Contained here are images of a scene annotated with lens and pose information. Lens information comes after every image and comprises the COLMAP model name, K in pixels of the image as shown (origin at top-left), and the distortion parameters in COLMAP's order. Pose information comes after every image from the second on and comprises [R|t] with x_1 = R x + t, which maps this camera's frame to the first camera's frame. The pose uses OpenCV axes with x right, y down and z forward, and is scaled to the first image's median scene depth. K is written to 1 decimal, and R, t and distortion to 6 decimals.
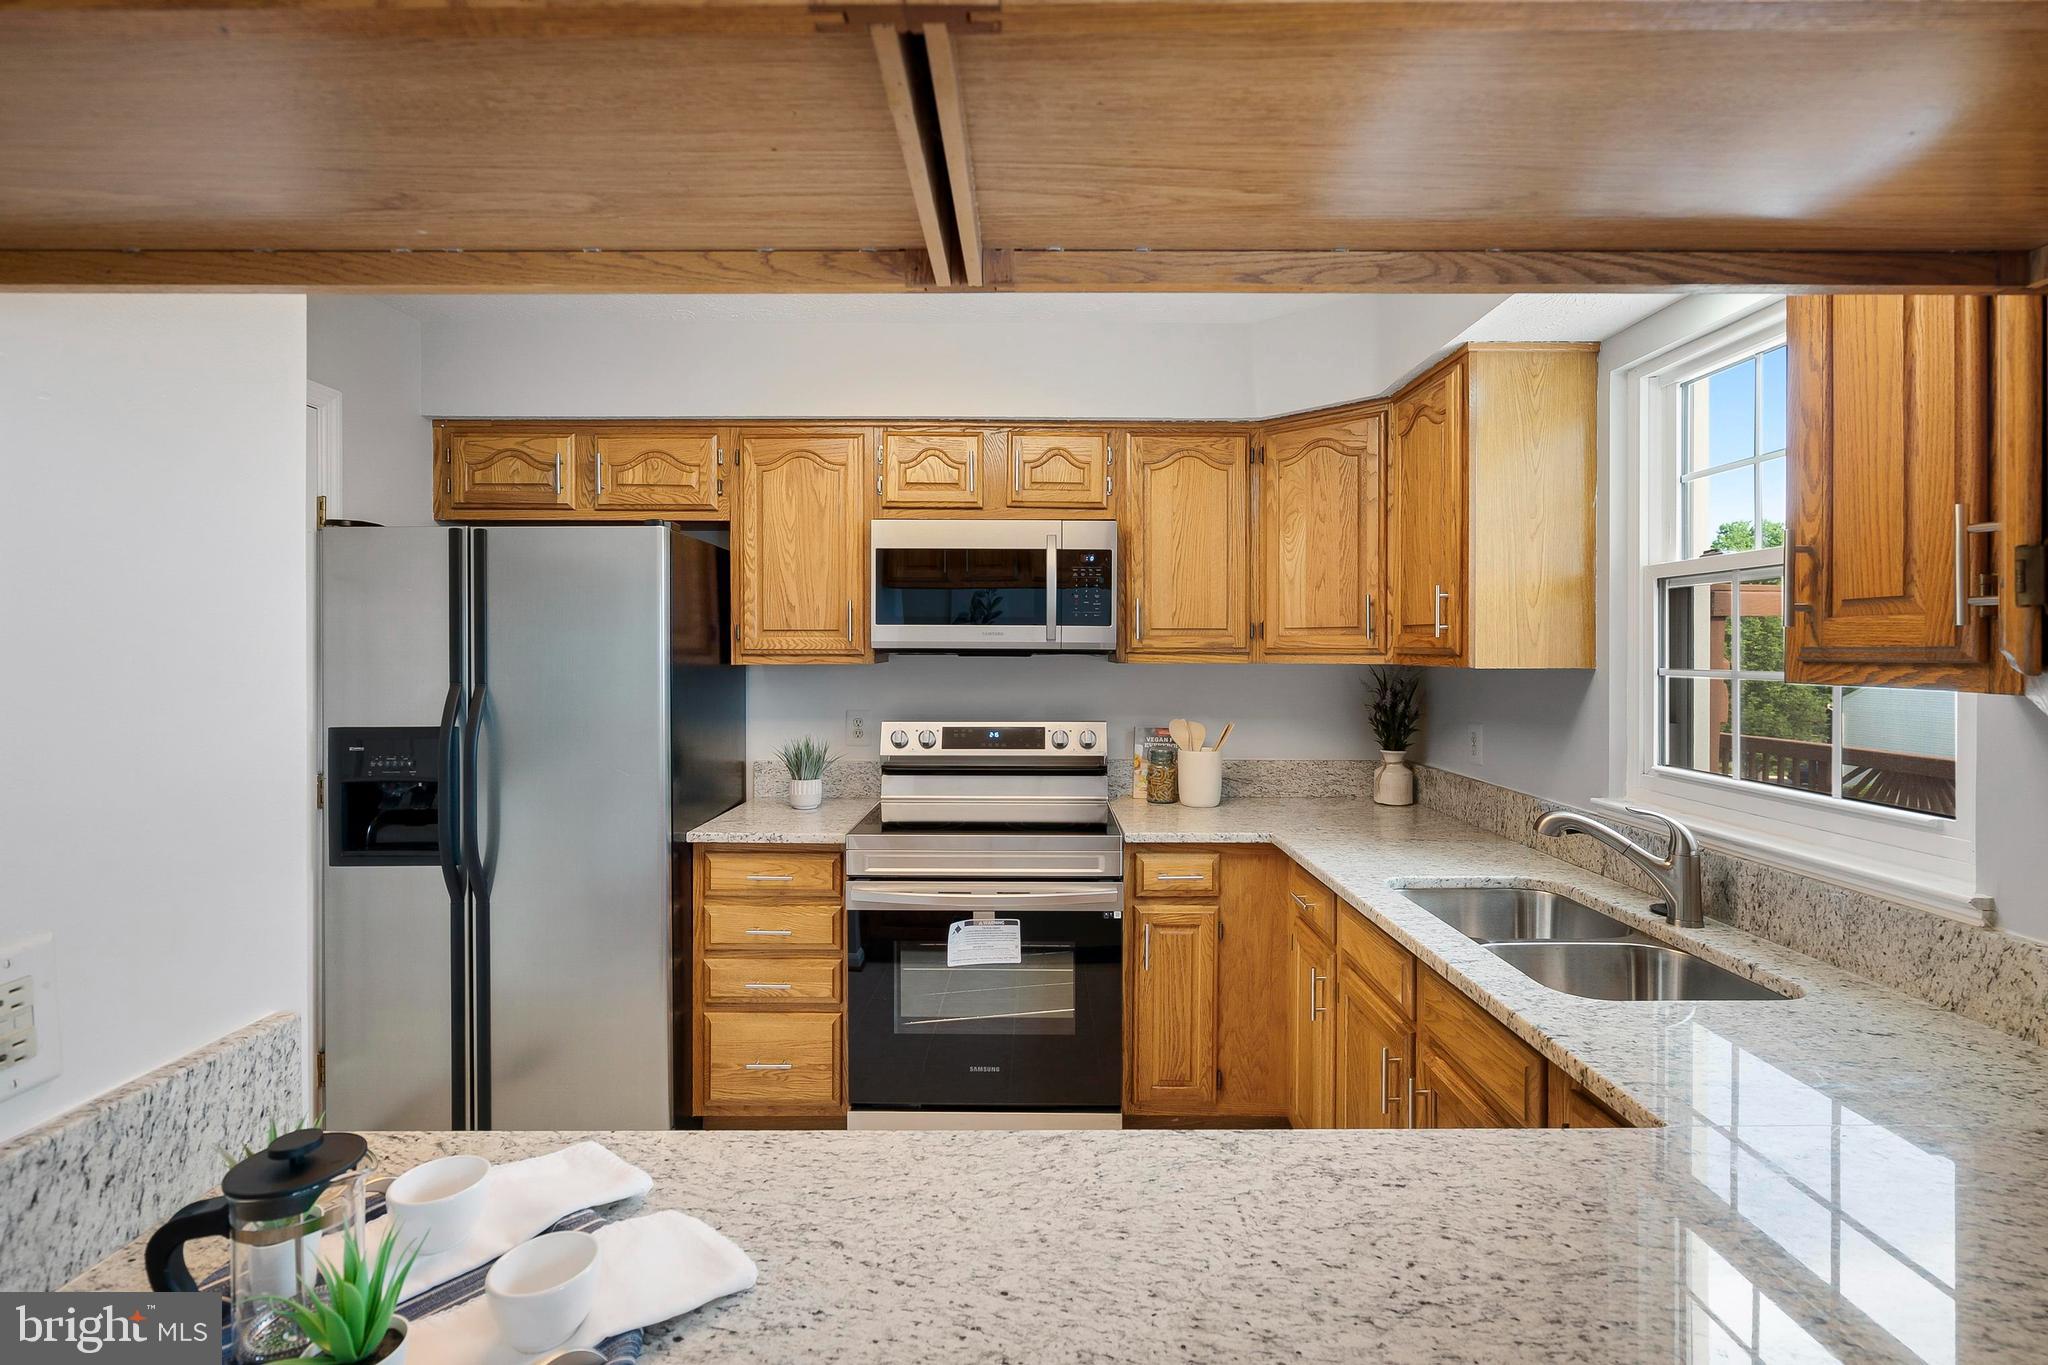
lens RADIAL K [[934.7, 0, 1020.6], [0, 934.7, 663.9], [0, 0, 1]] dist [0.001369, 0.000291]
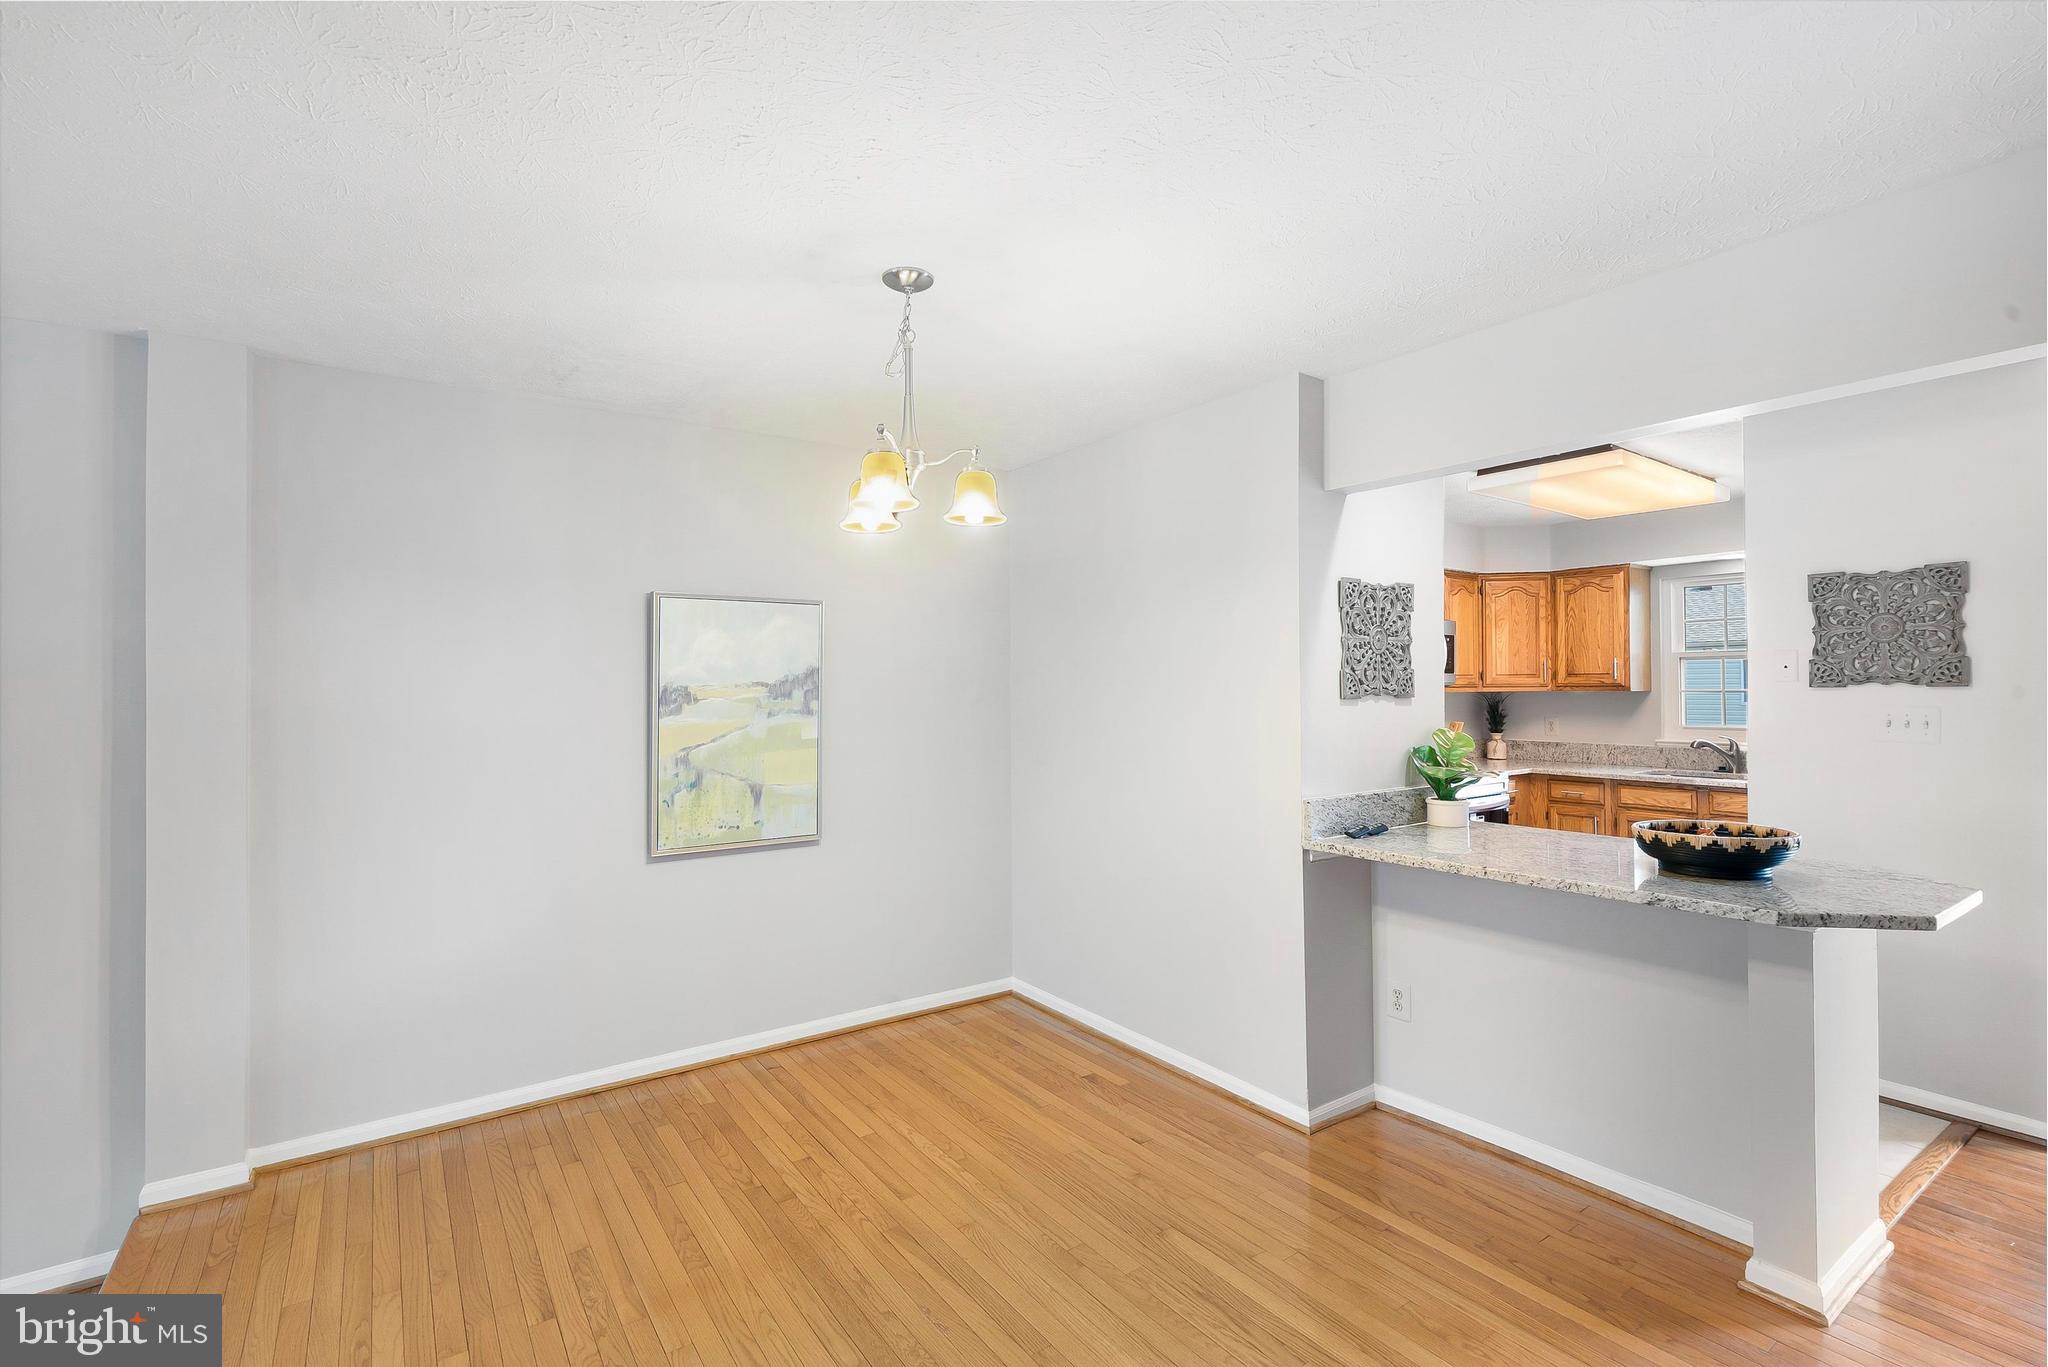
lens RADIAL K [[920.5, 0, 1019.9], [0, 920.5, 677.5], [0, 0, 1]] dist [-0.003247, 0.000049]
pose [[0.817884, -0.001190, 0.575382, -1.746197], [0.017448, 0.999589, -0.022734, -0.003524], [-0.575119, 0.028634, 0.817569, -0.066916]]
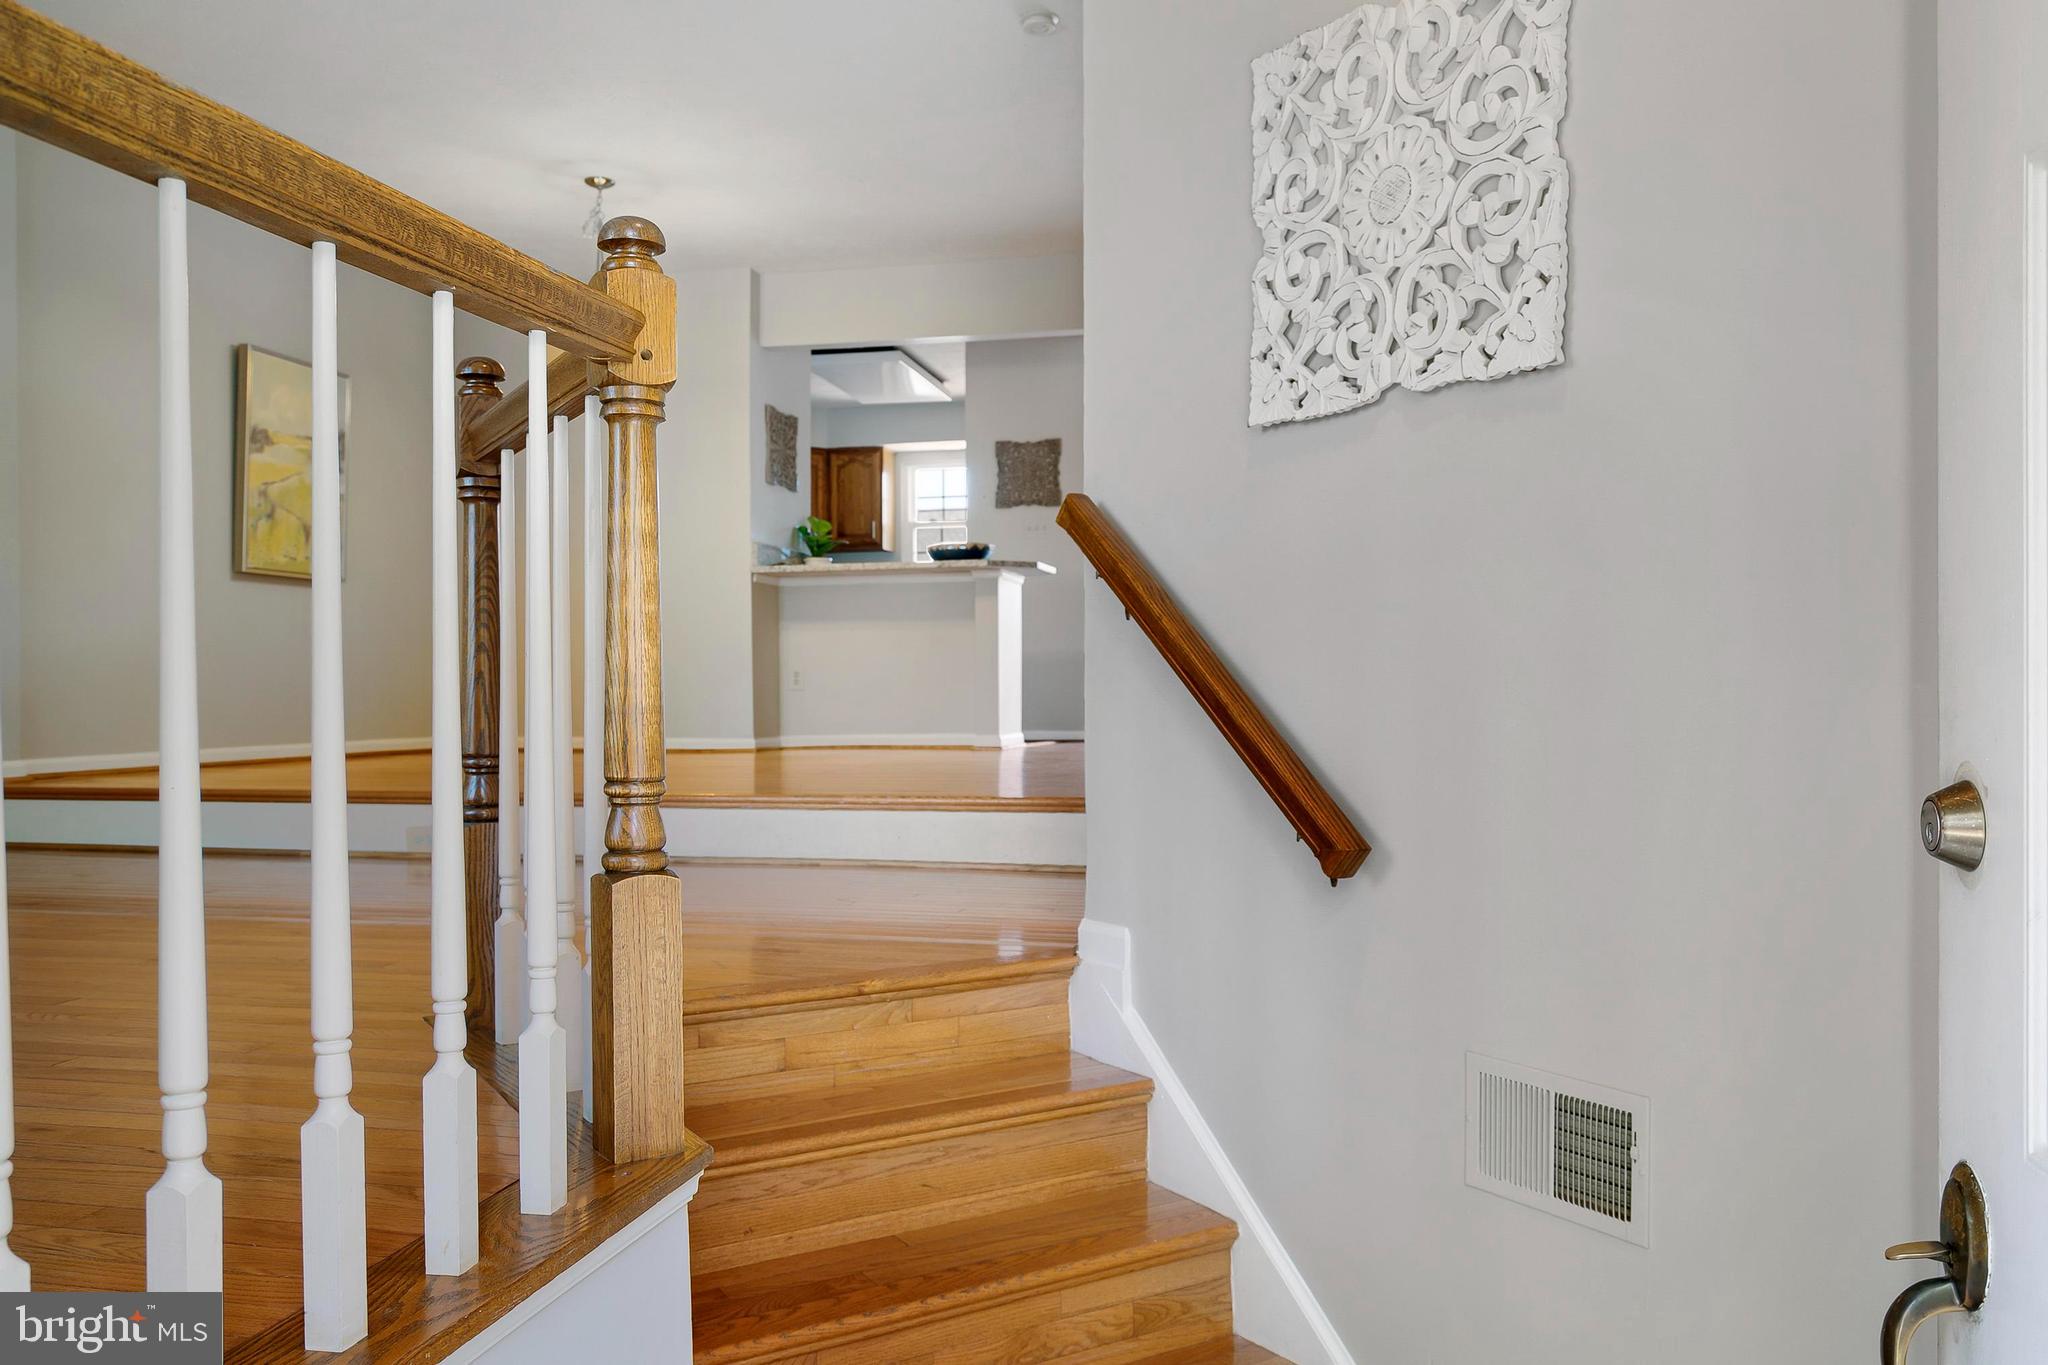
lens RADIAL K [[1497.9, 0, 1015.5], [0, 1497.9, 690.4], [0, 0, 1]] dist [0.002705, 0.003384]
pose [[0.222144, -0.004139, 0.975005, -3.314345], [0.019576, 0.999808, -0.000216, 0.376016], [-0.974817, 0.019134, 0.222182, -0.423764]]
